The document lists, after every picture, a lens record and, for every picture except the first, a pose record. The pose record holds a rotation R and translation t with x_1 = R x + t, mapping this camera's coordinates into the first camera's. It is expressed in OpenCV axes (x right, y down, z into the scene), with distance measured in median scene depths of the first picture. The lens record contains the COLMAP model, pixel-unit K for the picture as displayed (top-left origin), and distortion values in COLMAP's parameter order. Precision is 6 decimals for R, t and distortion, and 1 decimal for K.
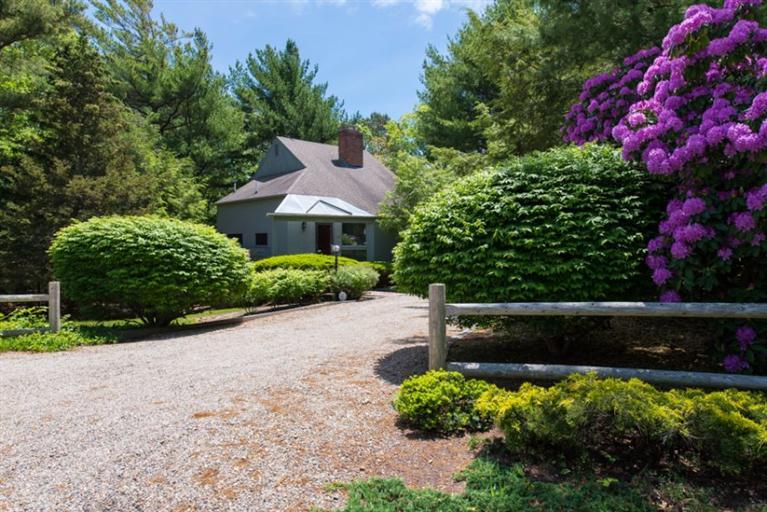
lens RADIAL K [[501.0, 0, 381.3], [0, 501.0, 254.6], [0, 0, 1]] dist [-0.004725, 0.000344]
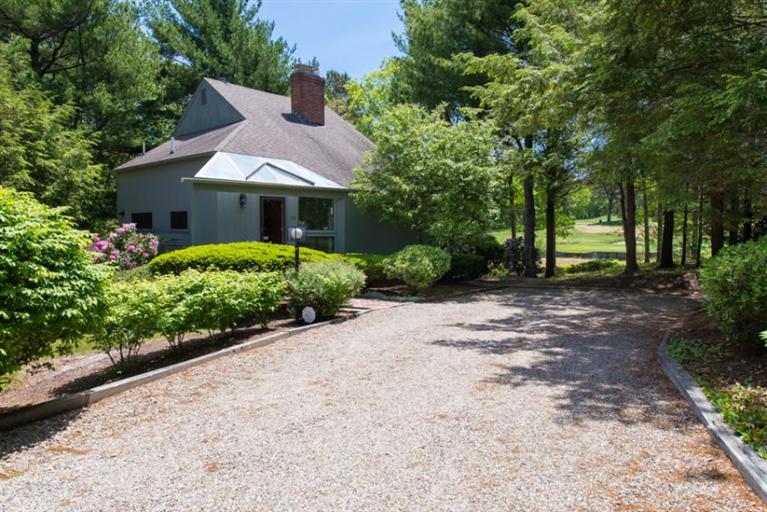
lens RADIAL K [[515.4, 0, 388.3], [0, 515.4, 258.5], [0, 0, 1]] dist [-0.001595, -0.009407]
pose [[0.993282, -0.000312, 0.115722, -0.035827], [-0.003294, 0.999515, 0.030969, -0.001138], [-0.115676, -0.031142, 0.992799, 0.258502]]
